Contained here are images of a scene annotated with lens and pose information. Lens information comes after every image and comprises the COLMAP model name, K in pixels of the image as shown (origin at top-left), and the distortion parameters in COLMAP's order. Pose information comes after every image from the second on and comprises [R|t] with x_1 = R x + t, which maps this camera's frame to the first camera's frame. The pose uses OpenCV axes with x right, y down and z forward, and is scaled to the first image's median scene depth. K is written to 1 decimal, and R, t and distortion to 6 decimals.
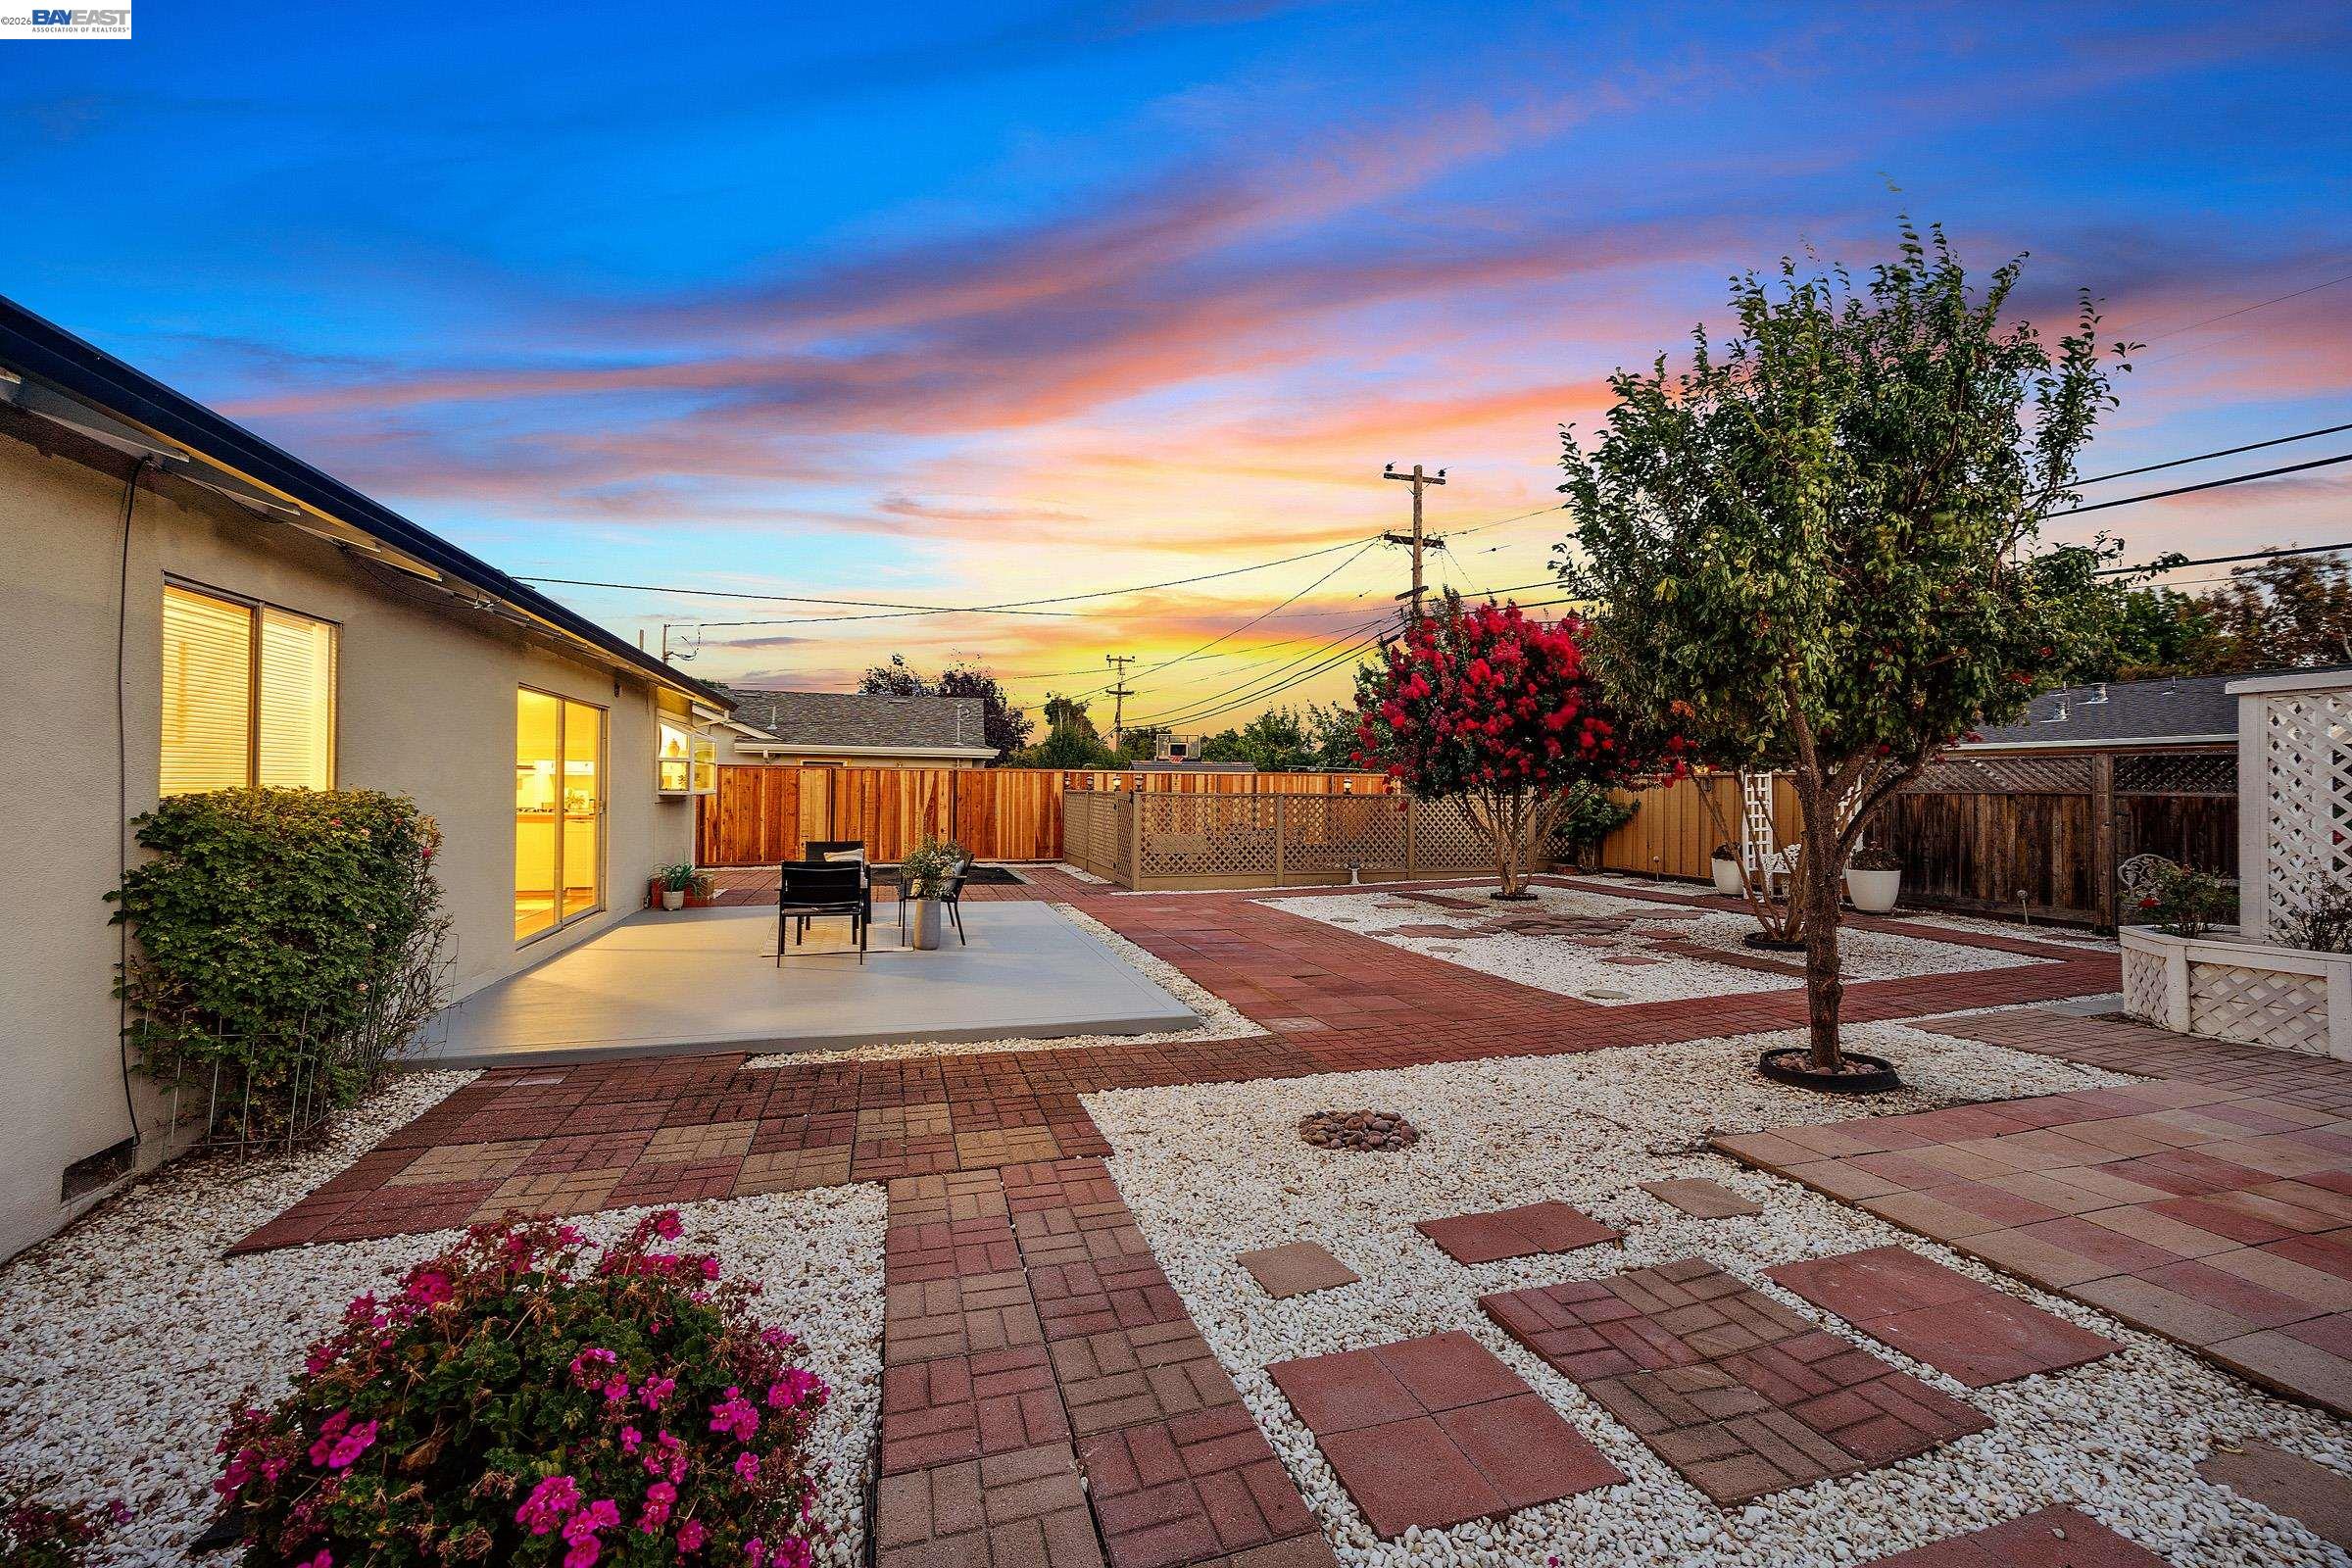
lens RADIAL K [[897.9, 0, 1137.5], [0, 897.9, 800.1], [0, 0, 1]] dist [-0.000801, -0.000358]
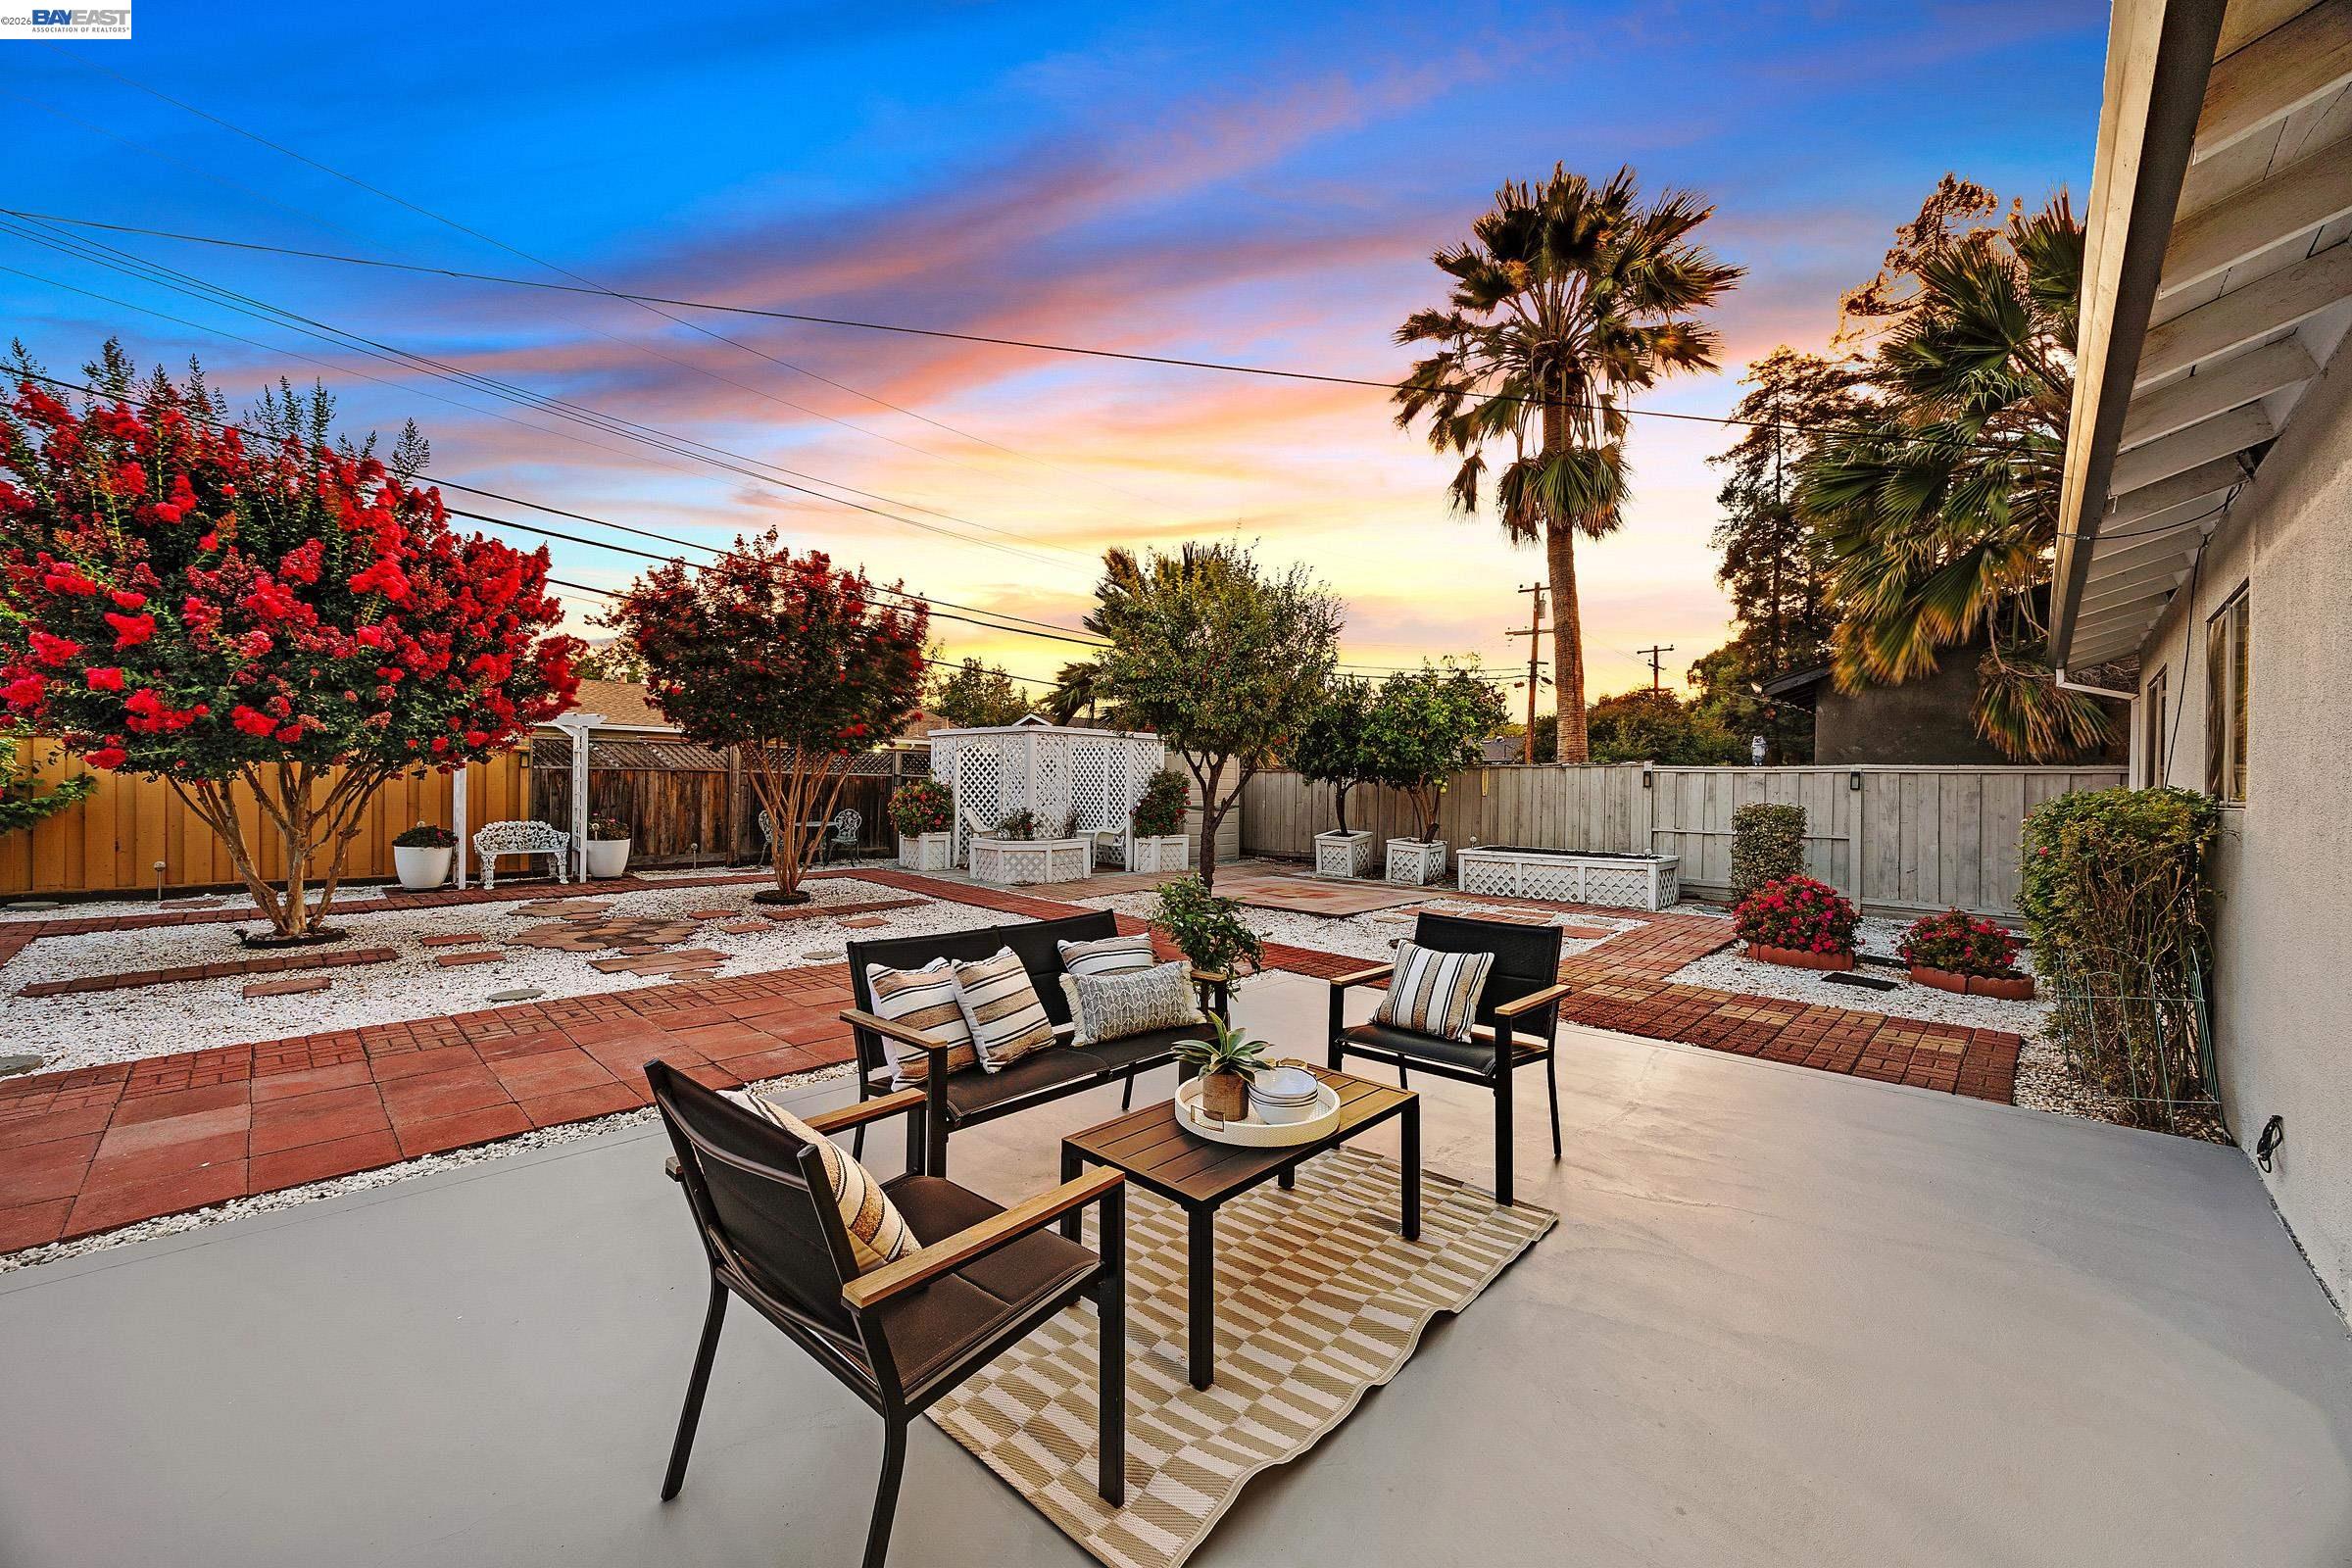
lens RADIAL K [[897.9, 0, 1177.3], [0, 897.9, 776.0], [0, 0, 1]] dist [-0.000801, -0.000358]
pose [[-0.500386, -0.007959, 0.865766, -0.251463], [-0.009585, 0.999947, 0.003653, -0.005311], [-0.865750, -0.006471, -0.500436, 0.510782]]
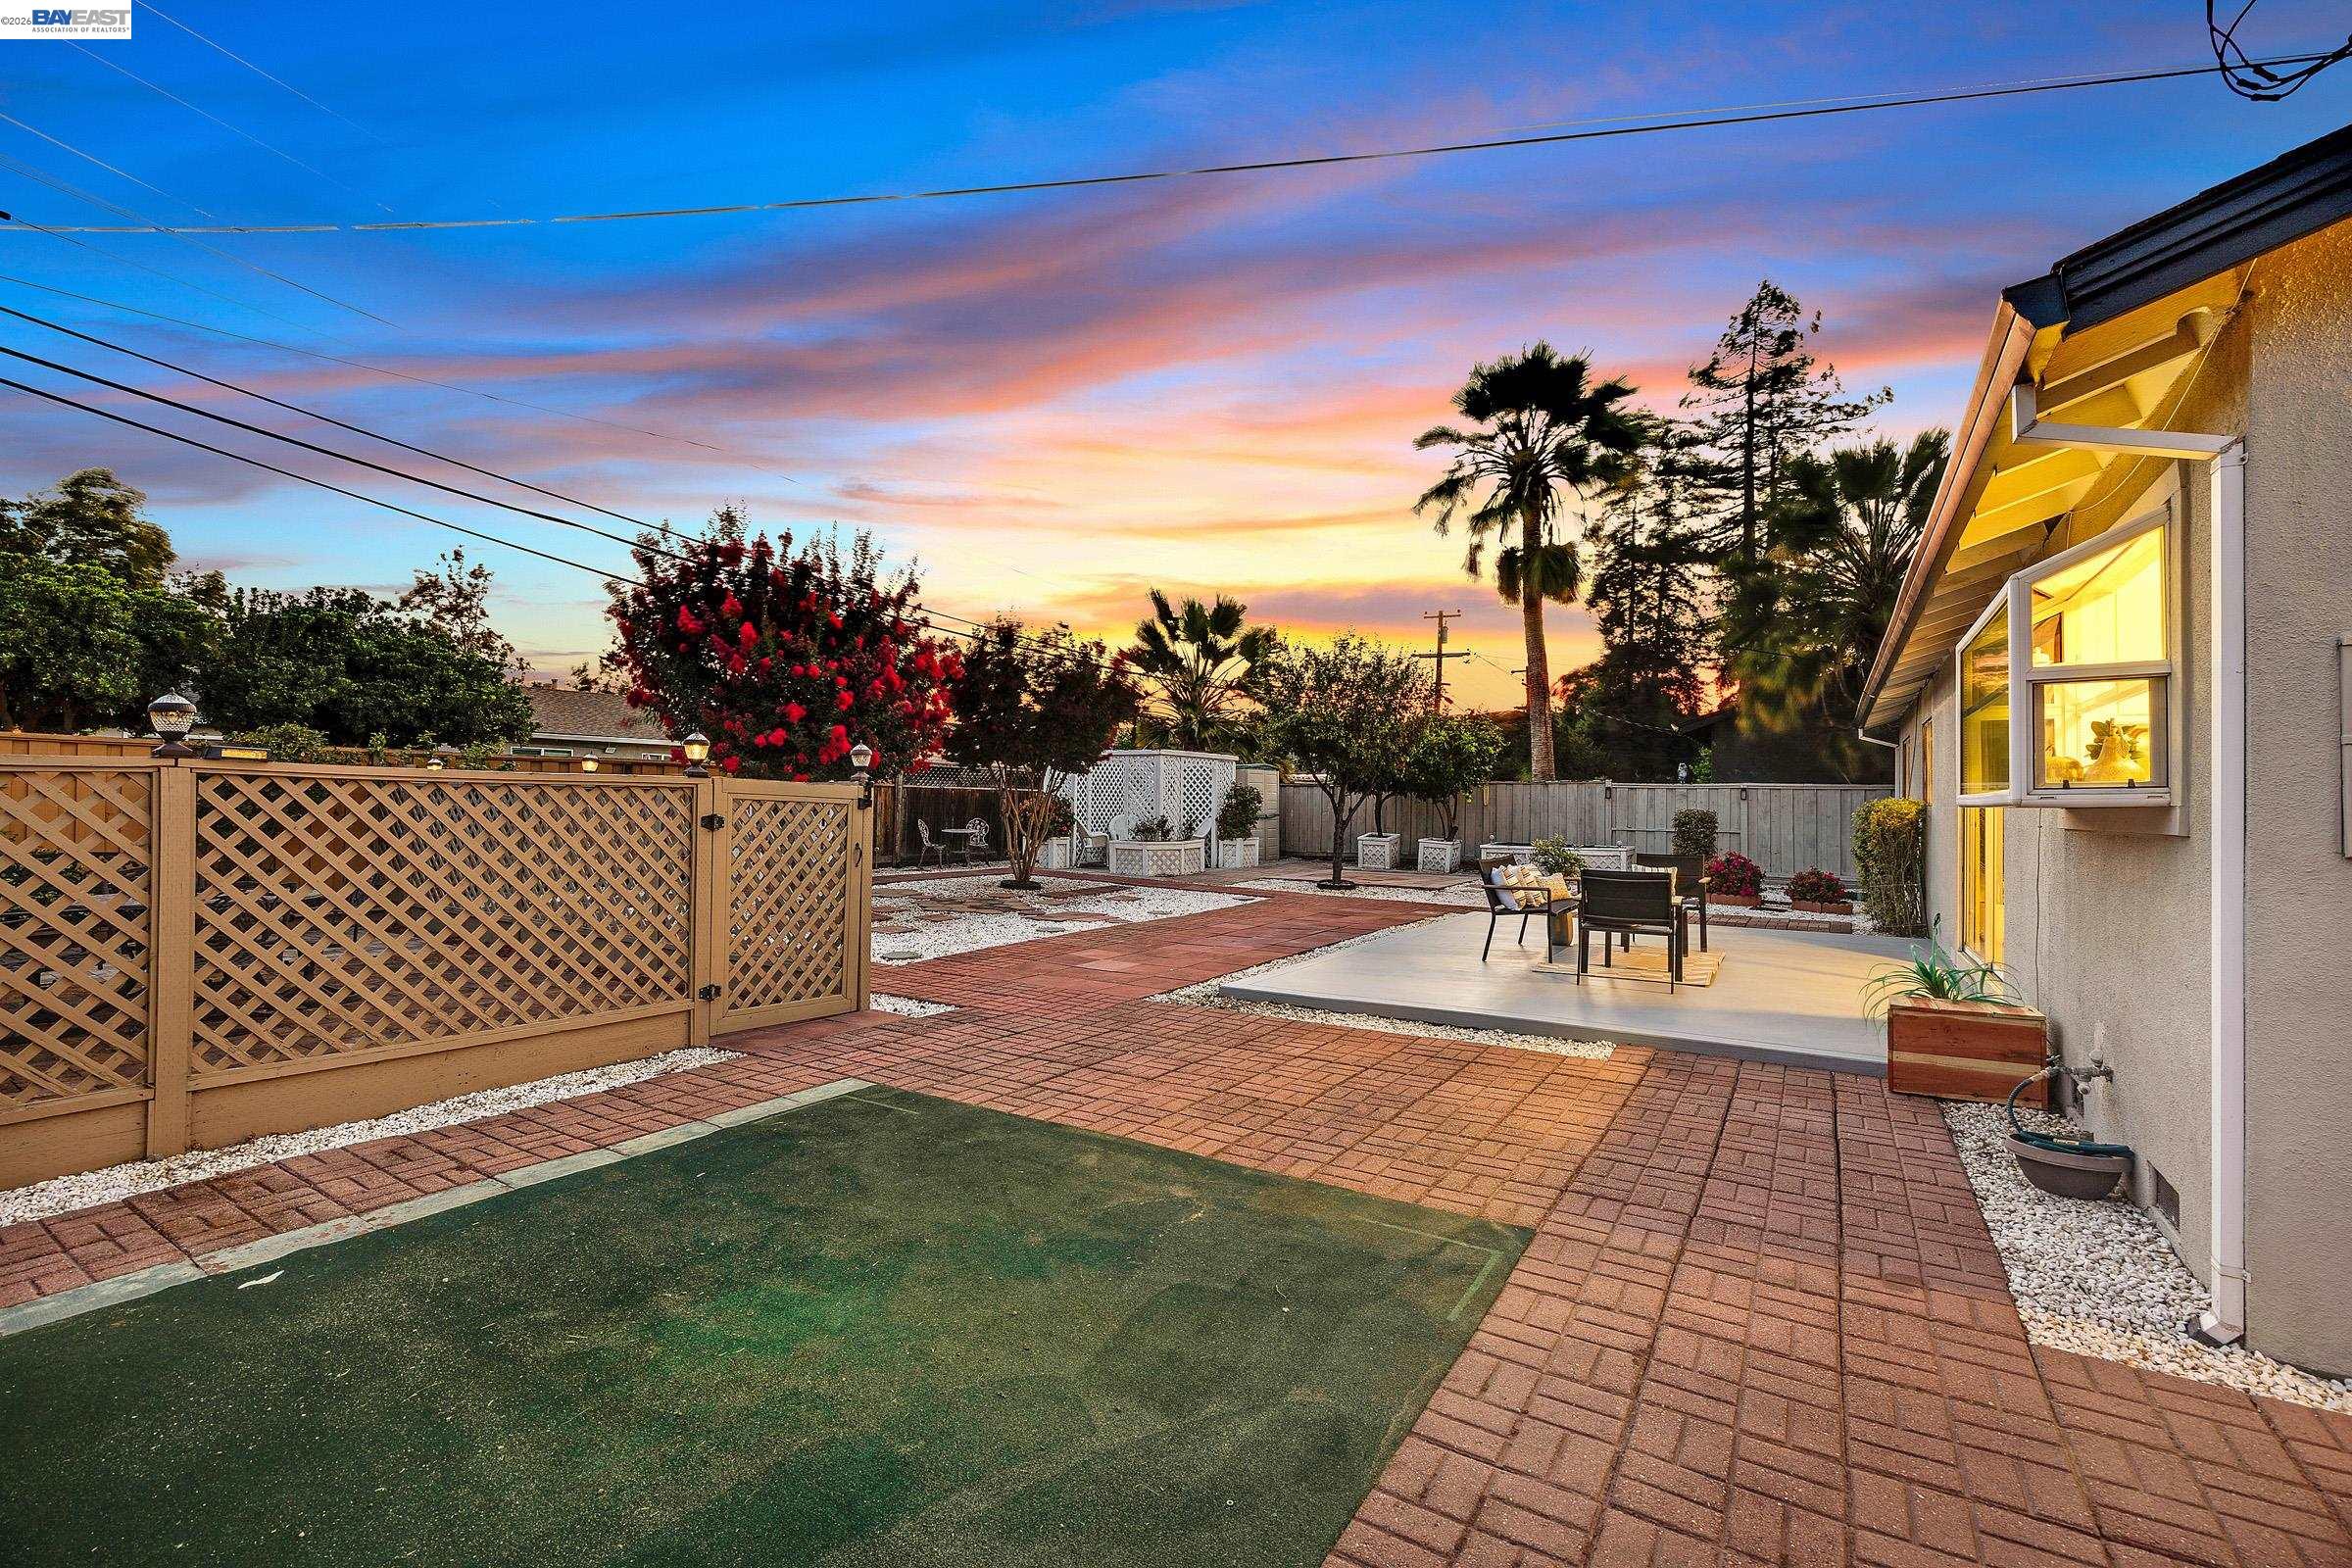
lens RADIAL K [[1016.9, 0, 1167.6], [0, 1016.9, 788.0], [0, 0, 1]] dist [-0.016280, -0.000327]
pose [[-0.653018, -0.009155, 0.757287, -0.343966], [-0.010740, 0.999938, 0.002828, -0.006567], [-0.757266, -0.006287, -0.653076, 0.897957]]
